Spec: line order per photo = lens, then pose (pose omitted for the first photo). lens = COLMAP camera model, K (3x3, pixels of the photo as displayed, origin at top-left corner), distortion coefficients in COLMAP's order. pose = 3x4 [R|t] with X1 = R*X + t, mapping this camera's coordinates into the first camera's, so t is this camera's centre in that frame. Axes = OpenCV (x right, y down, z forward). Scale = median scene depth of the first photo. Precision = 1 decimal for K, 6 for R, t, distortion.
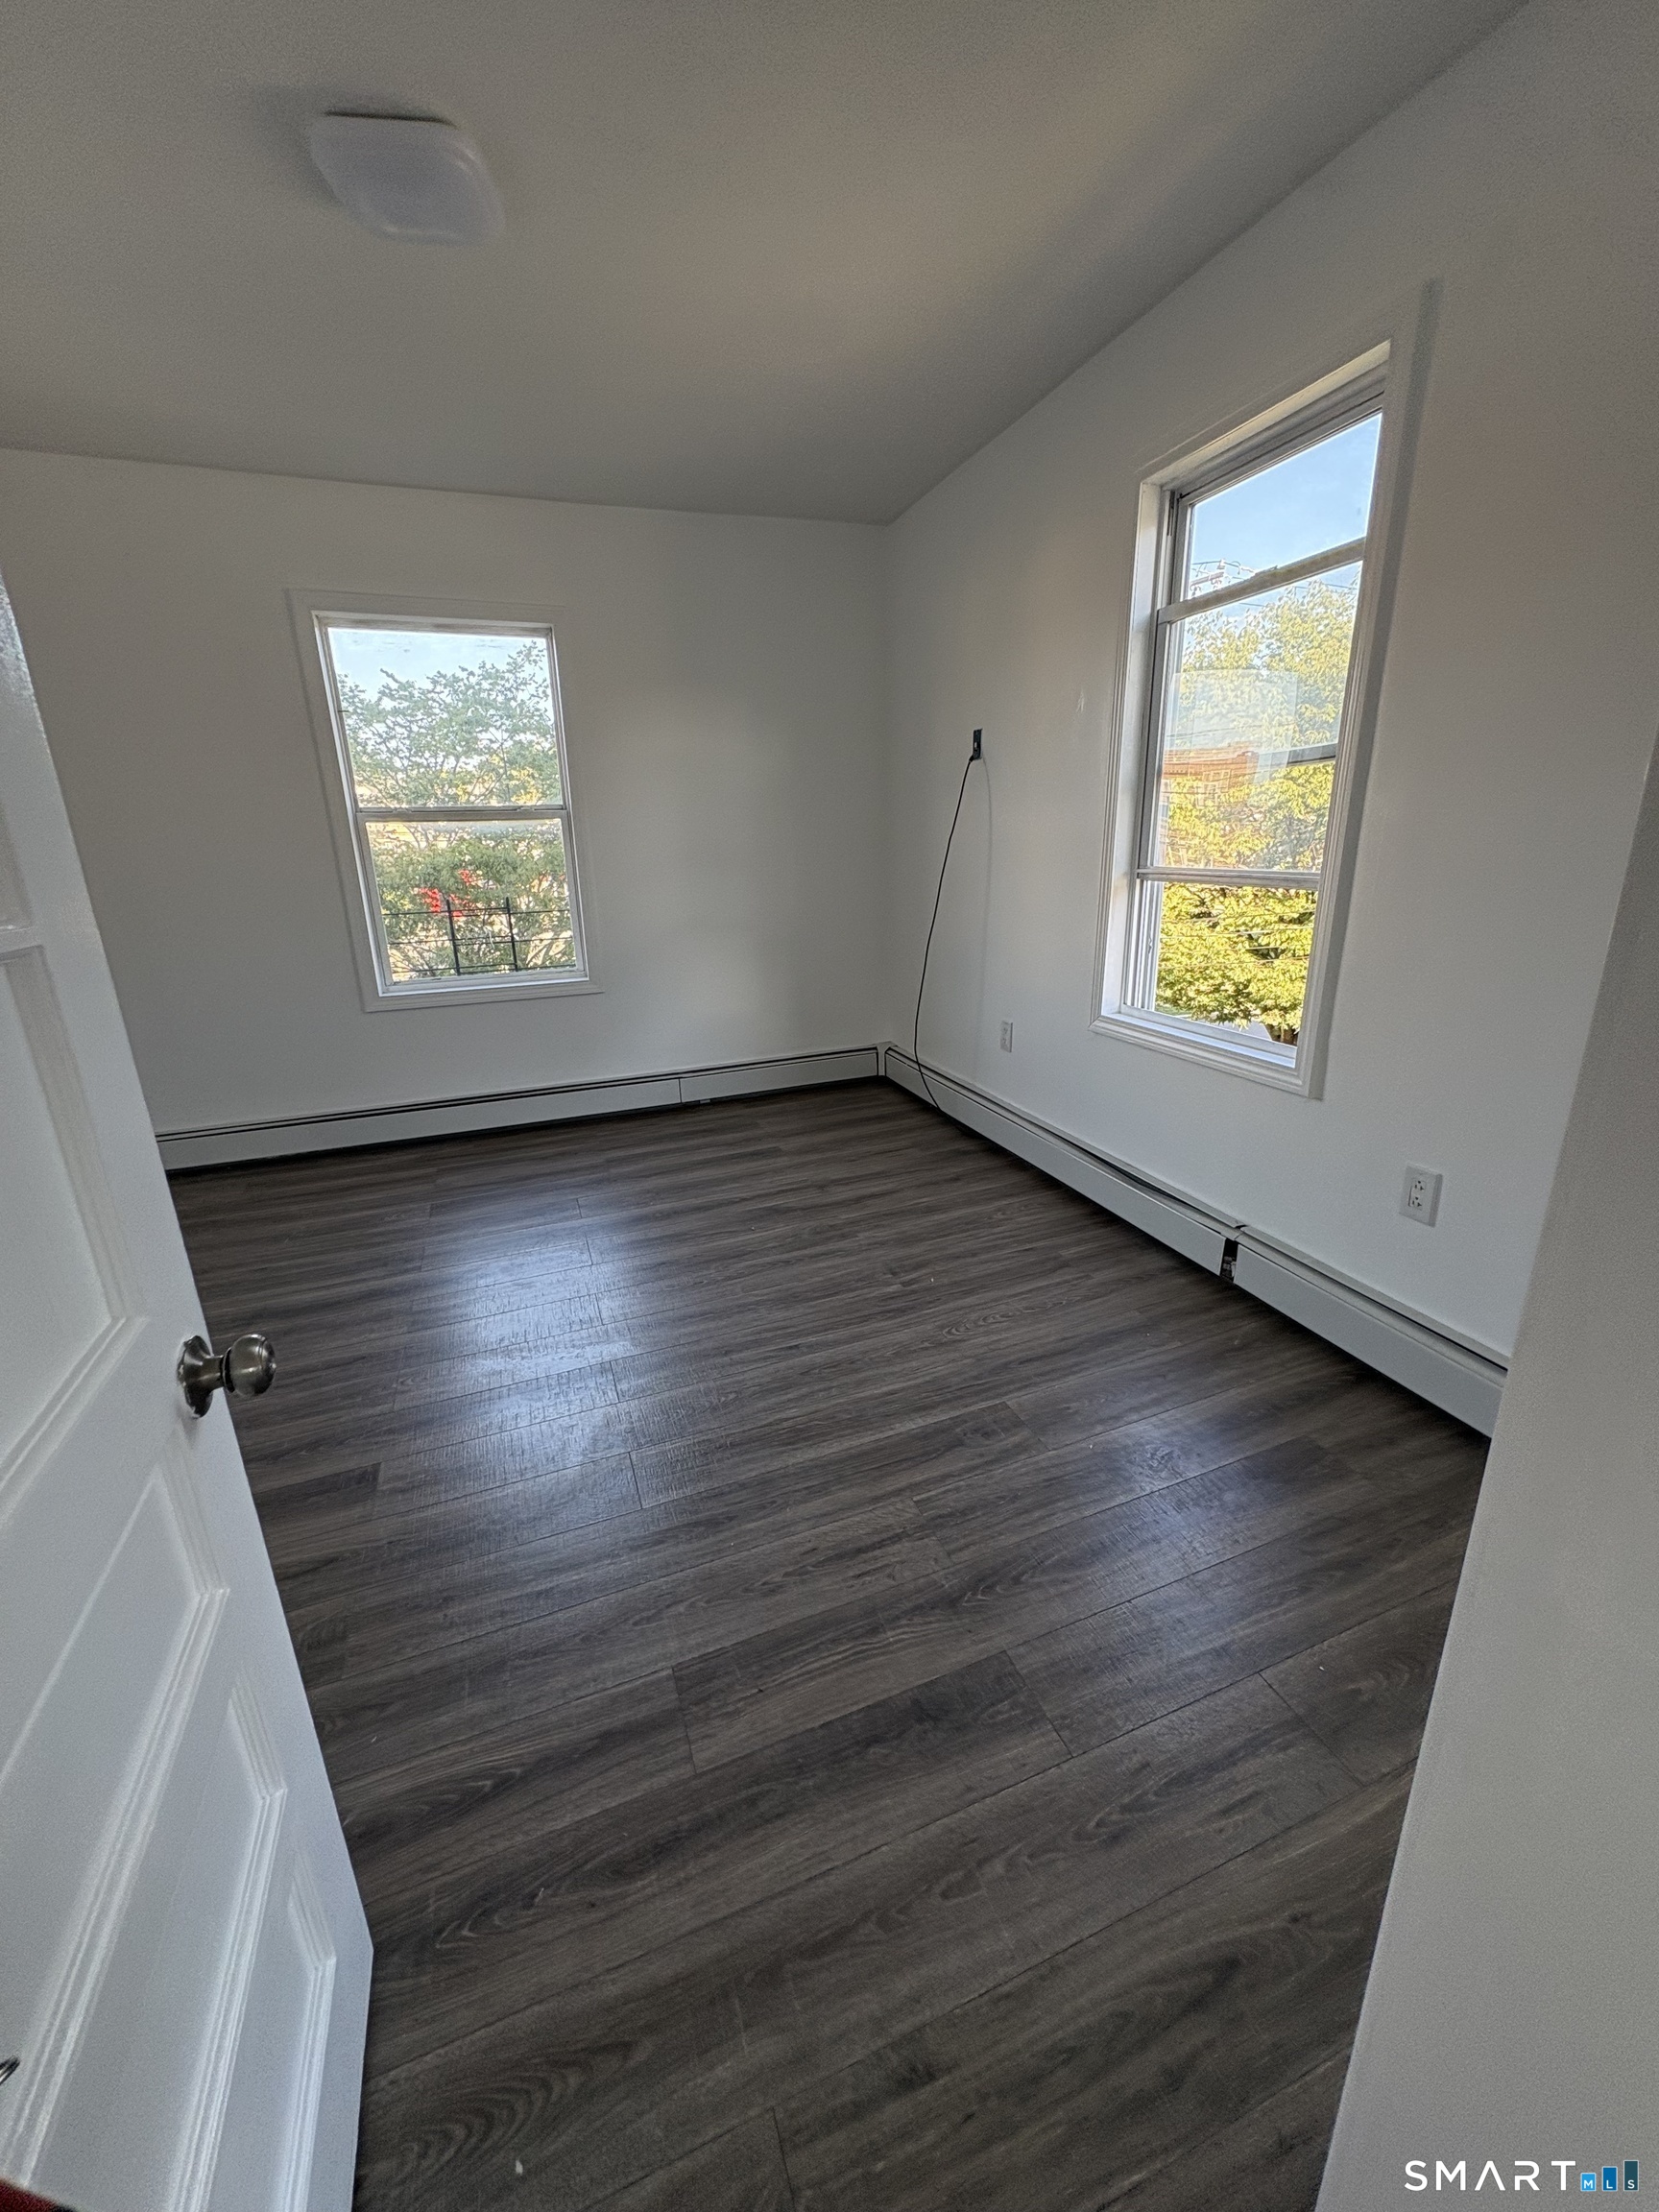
lens RADIAL K [[888.4, 0, 834.5], [0, 888.4, 1105.6], [0, 0, 1]] dist [-0.003175, 0.000060]
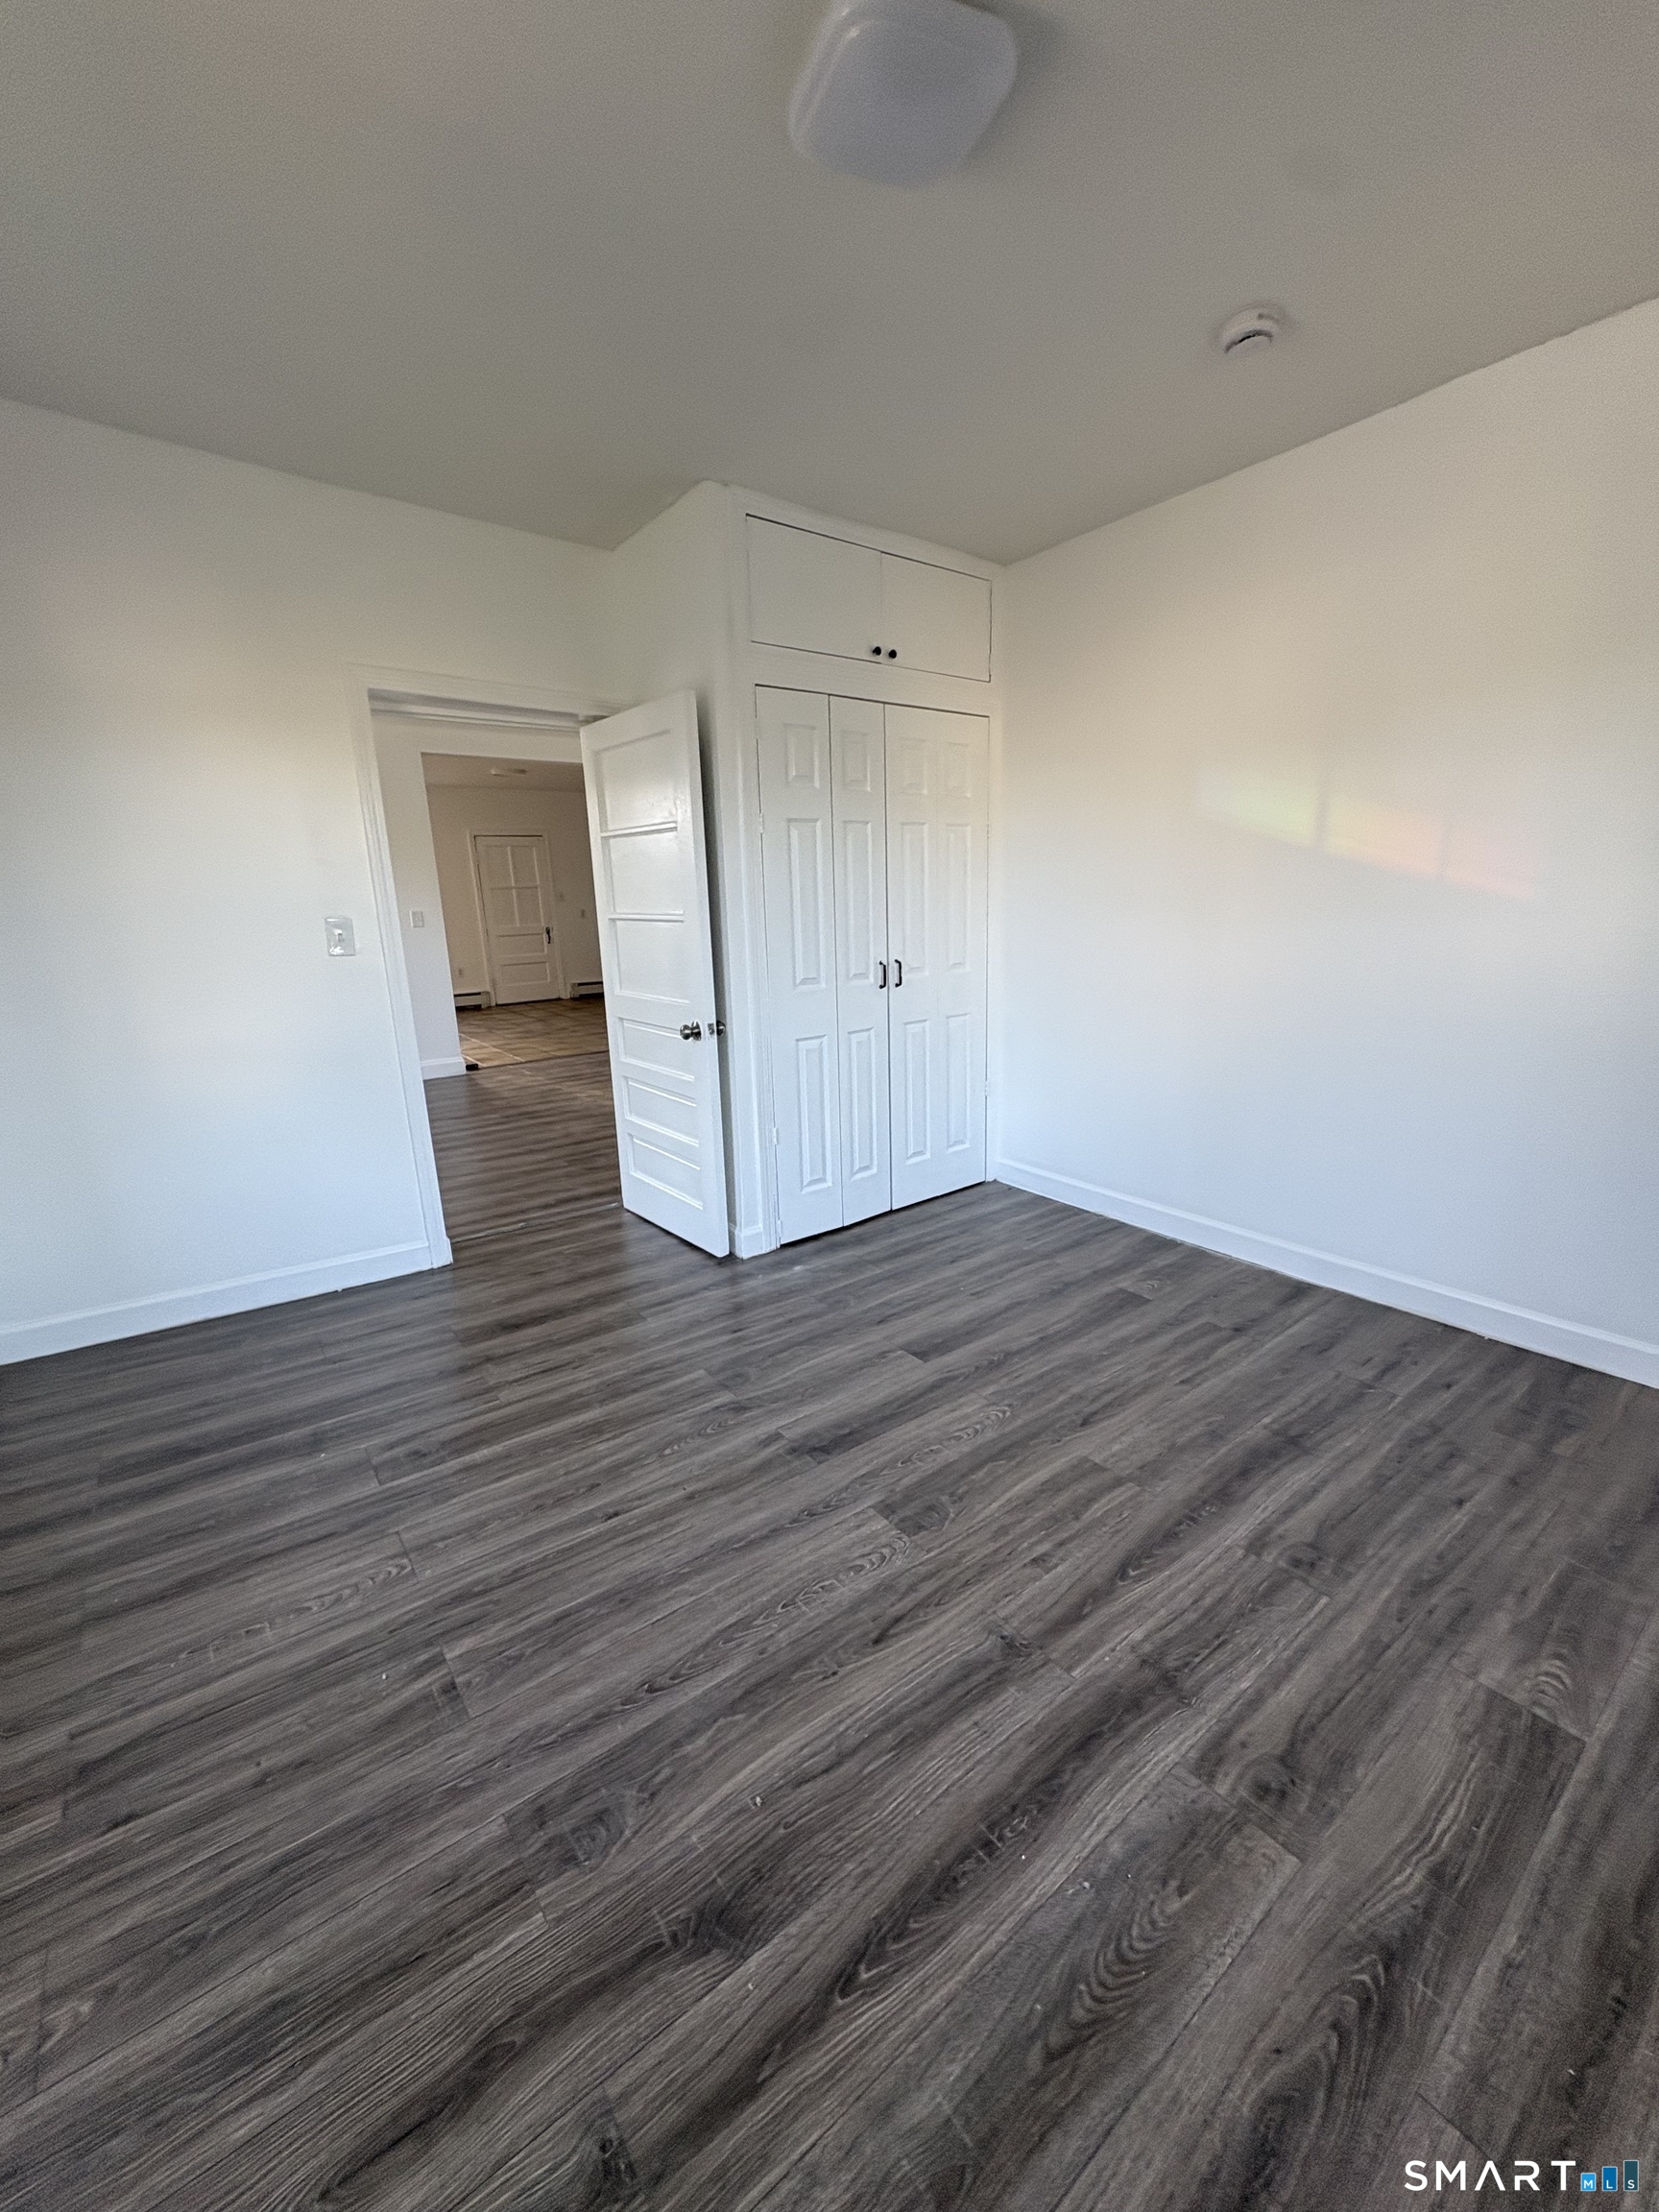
lens RADIAL K [[888.4, 0, 827.2], [0, 888.4, 1111.5], [0, 0, 1]] dist [-0.003175, 0.000060]
pose [[-0.958167, 0.116374, -0.261482, -0.060978], [-0.033309, 0.862056, 0.505717, -0.445164], [0.284264, 0.493271, -0.822118, 1.452569]]
